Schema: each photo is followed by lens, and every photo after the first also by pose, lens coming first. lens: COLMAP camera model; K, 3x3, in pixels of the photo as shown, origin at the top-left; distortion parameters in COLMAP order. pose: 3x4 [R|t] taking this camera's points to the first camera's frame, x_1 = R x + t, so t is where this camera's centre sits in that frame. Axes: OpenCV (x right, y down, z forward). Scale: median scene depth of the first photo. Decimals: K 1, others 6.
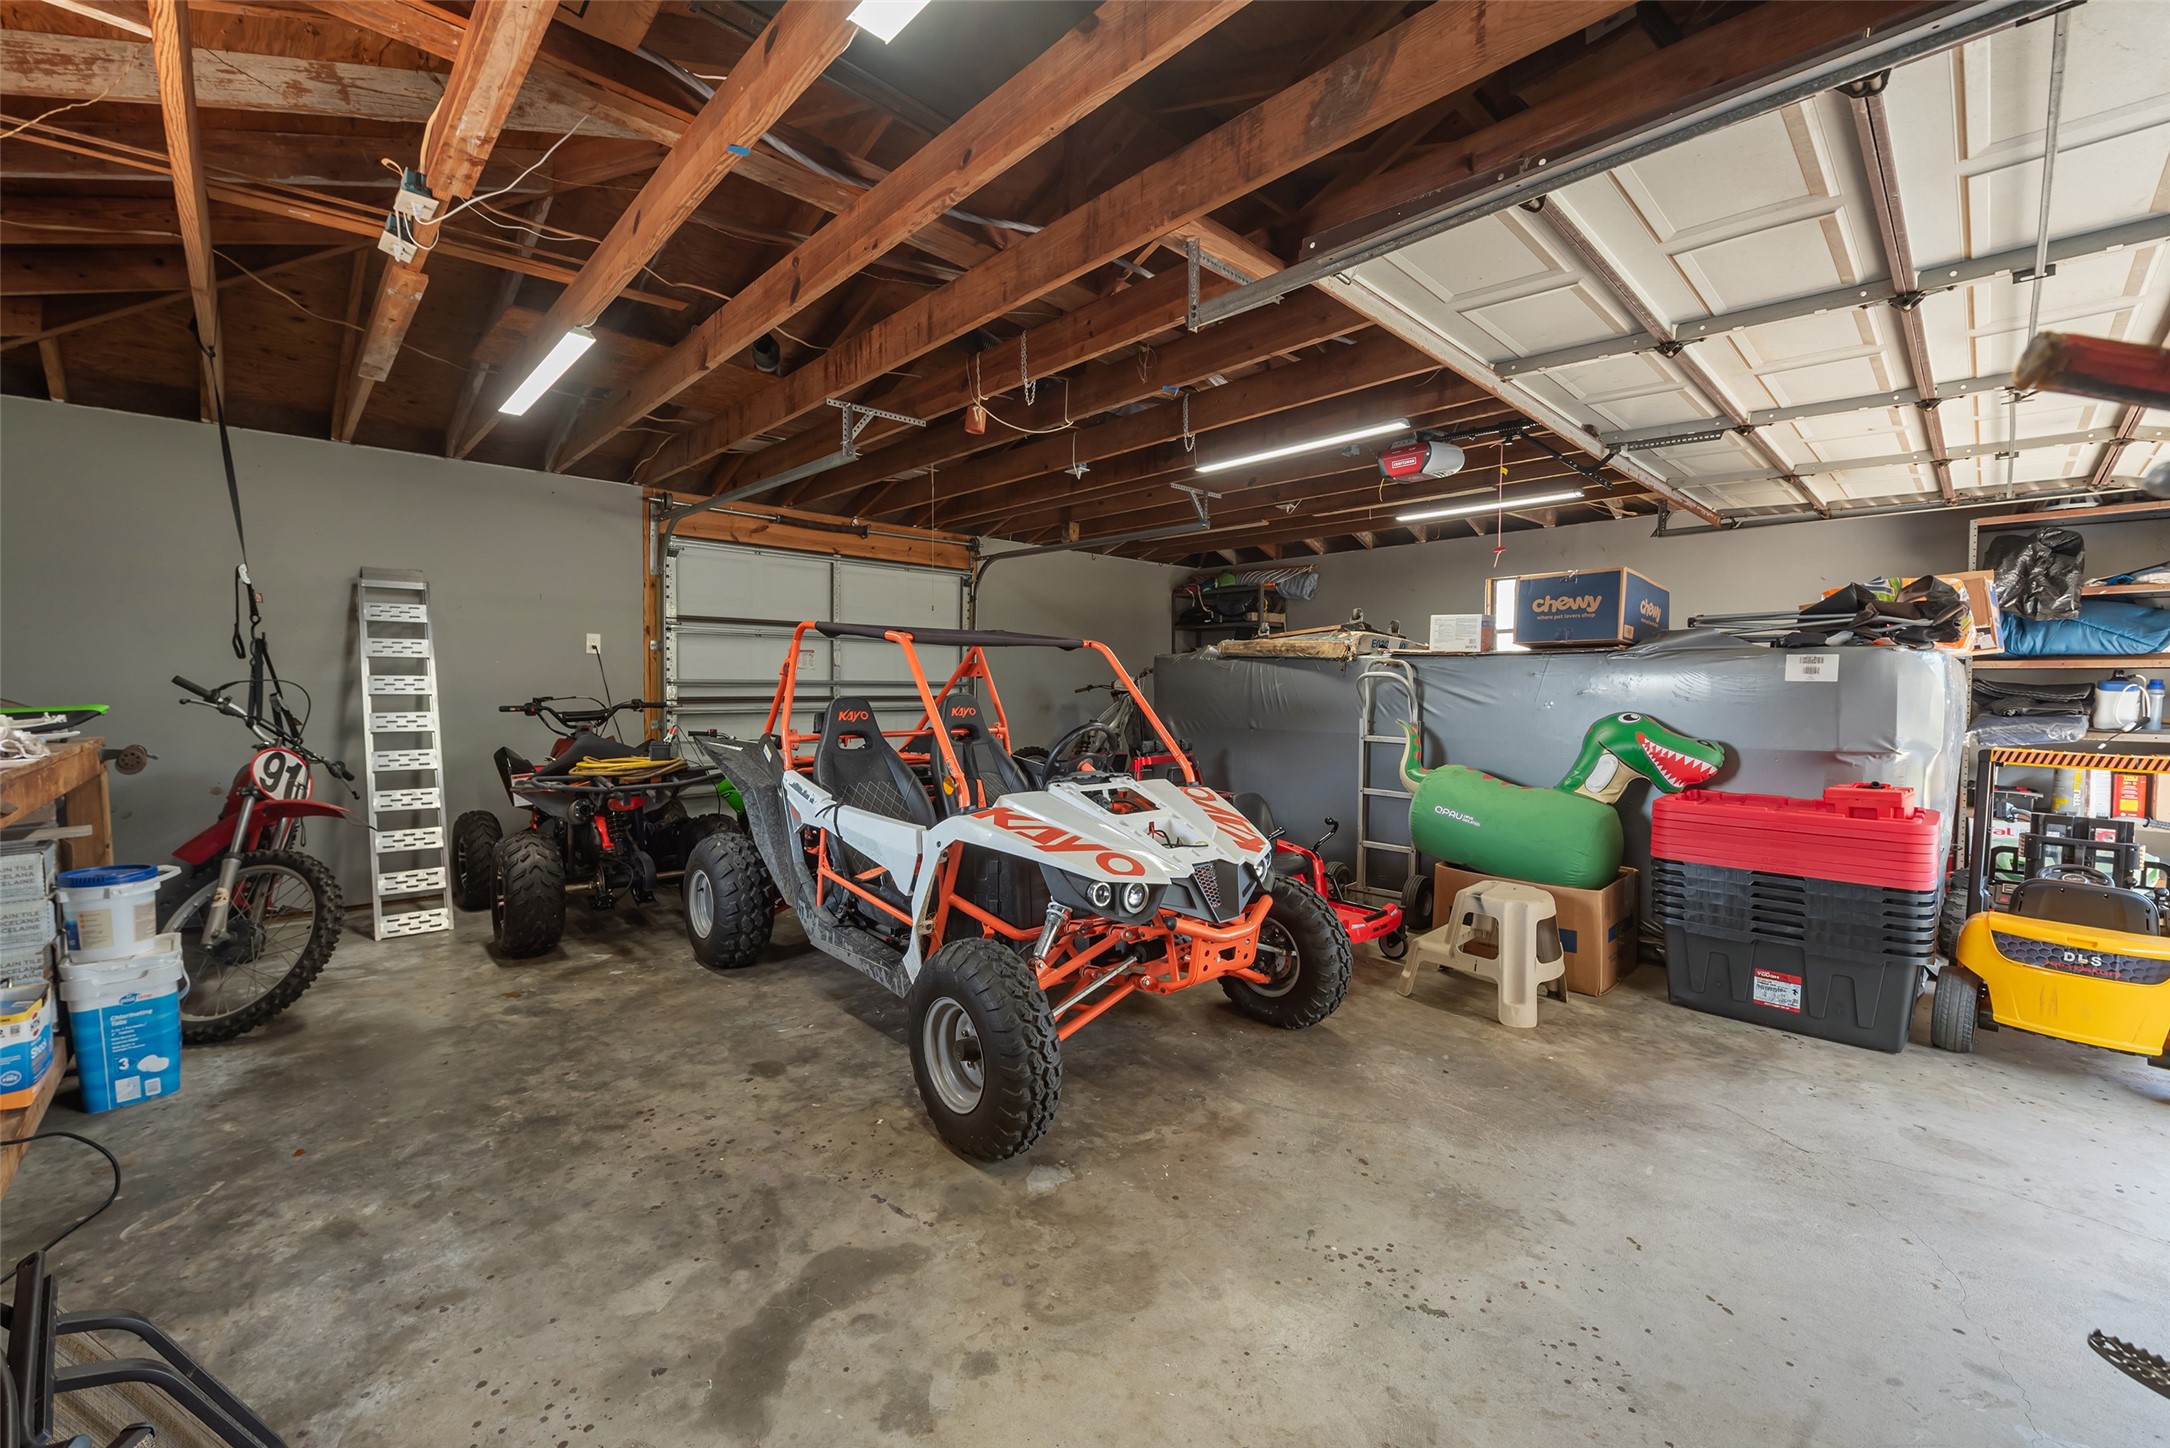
lens RADIAL K [[864.1, 0, 1066.1], [0, 864.1, 717.4], [0, 0, 1]] dist [0.000698, -0.005724]
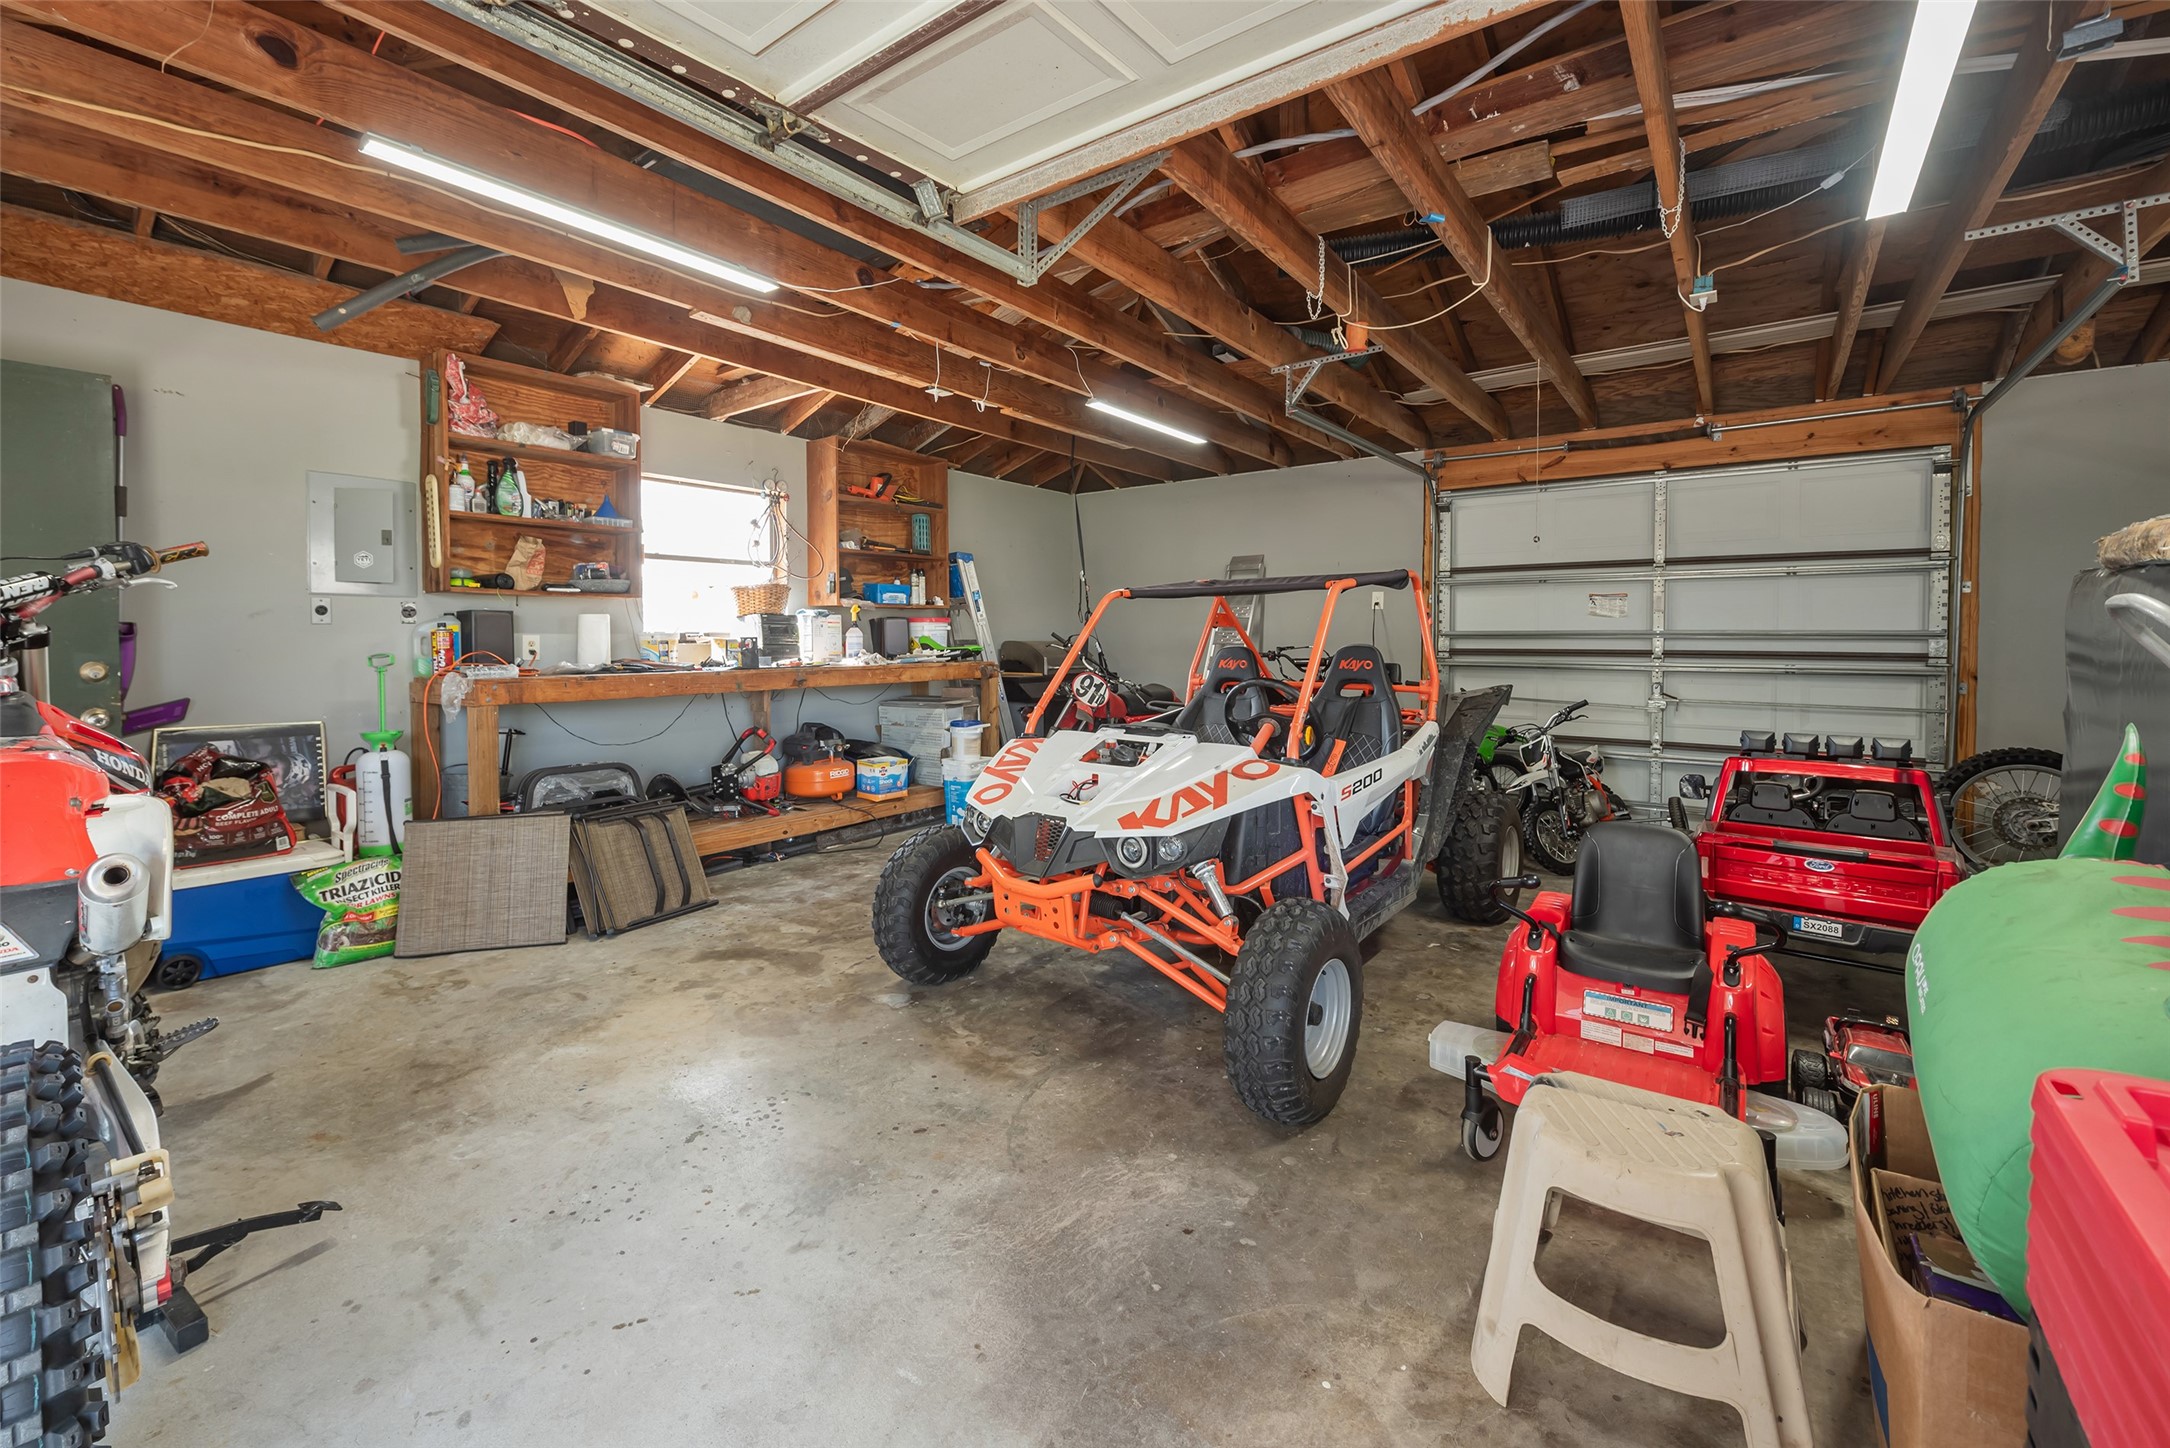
lens RADIAL K [[894.1, 0, 1063.2], [0, 894.1, 672.6], [0, 0, 1]] dist [-0.001659, -0.000048]
pose [[0.159360, 0.035921, -0.986567, 1.104008], [-0.036304, 0.998875, 0.030505, -0.023539], [0.986553, 0.030955, 0.160485, 0.816438]]
